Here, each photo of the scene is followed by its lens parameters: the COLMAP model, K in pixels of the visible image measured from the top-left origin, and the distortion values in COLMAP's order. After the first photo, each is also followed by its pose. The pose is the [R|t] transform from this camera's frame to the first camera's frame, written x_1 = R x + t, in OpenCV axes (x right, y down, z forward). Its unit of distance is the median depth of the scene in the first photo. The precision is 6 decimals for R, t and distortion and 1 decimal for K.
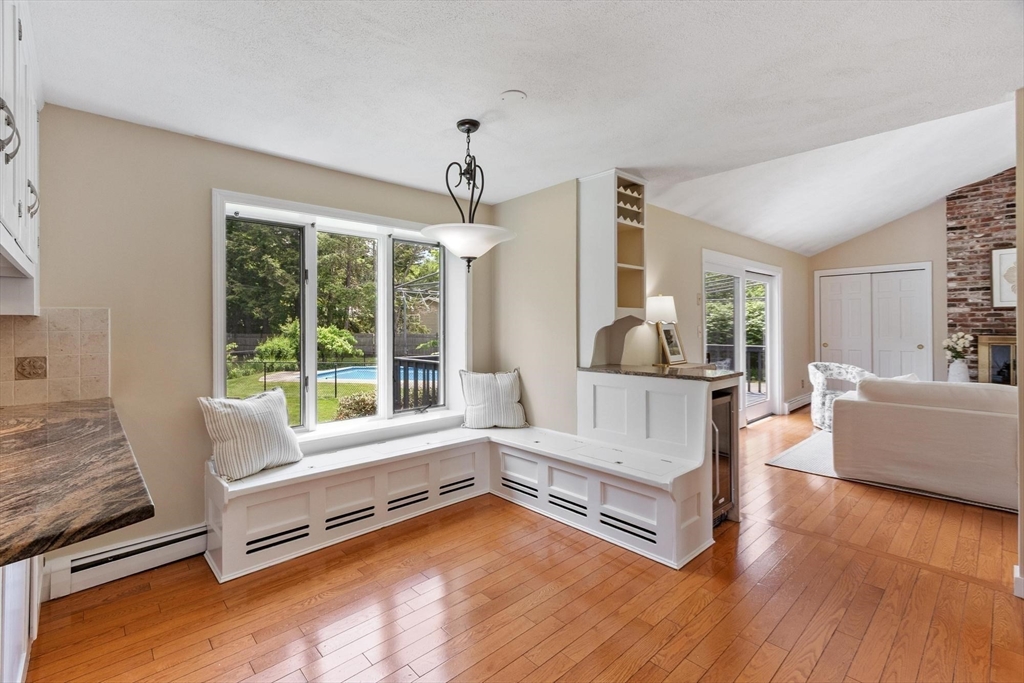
lens RADIAL K [[451.5, 0, 482.3], [0, 451.5, 326.8], [0, 0, 1]] dist [0.001866, 0.000553]
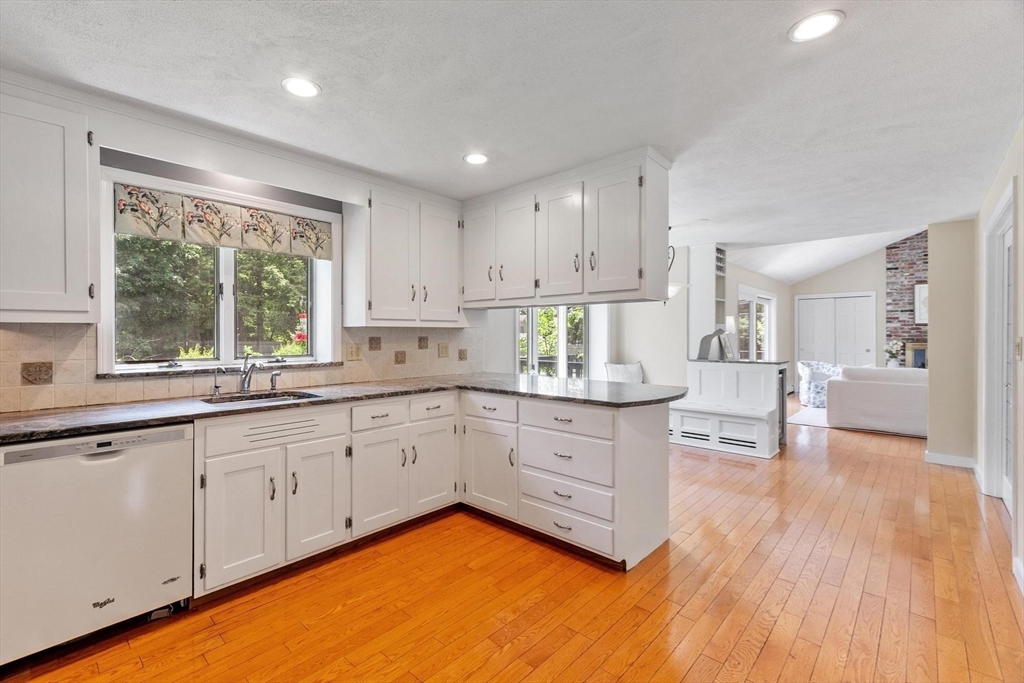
lens RADIAL K [[445.8, 0, 487.6], [0, 445.8, 337.9], [0, 0, 1]] dist [0.001566, 0.000172]
pose [[0.996349, 0.003749, 0.085288, -0.379436], [-0.004124, 0.999983, 0.004223, 0.003568], [-0.085270, -0.004559, 0.996347, -0.327433]]
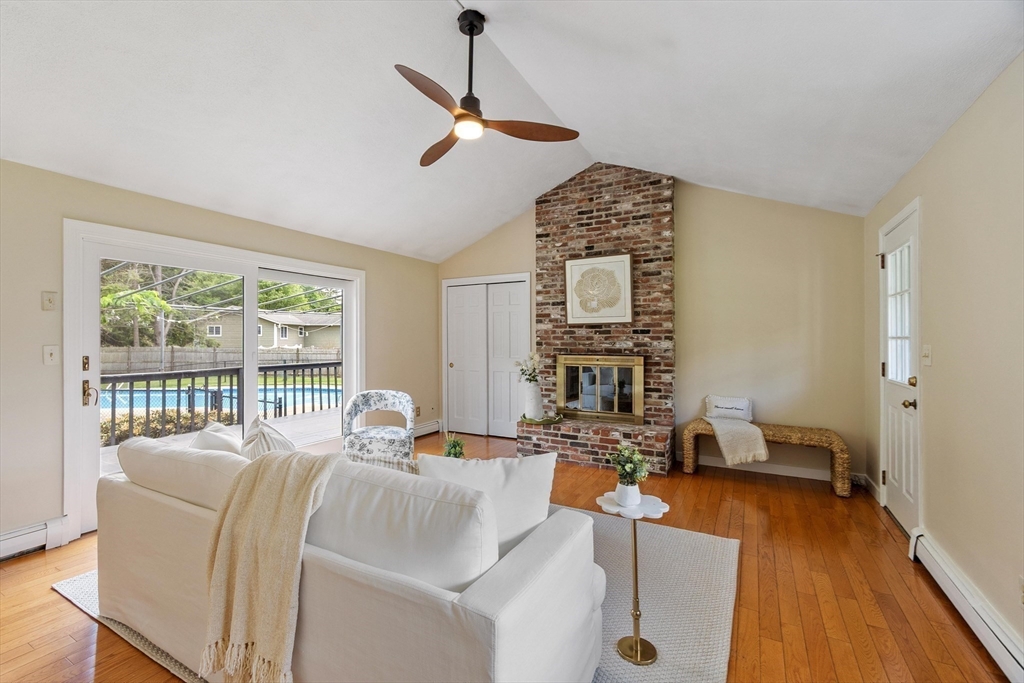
lens RADIAL K [[445.8, 0, 487.6], [0, 445.8, 337.9], [0, 0, 1]] dist [0.001566, 0.000172]
pose [[0.950452, 0.006473, 0.310803, 0.690277], [-0.005197, 0.999974, -0.004934, -0.010007], [-0.310827, 0.003074, 0.950461, 0.199692]]
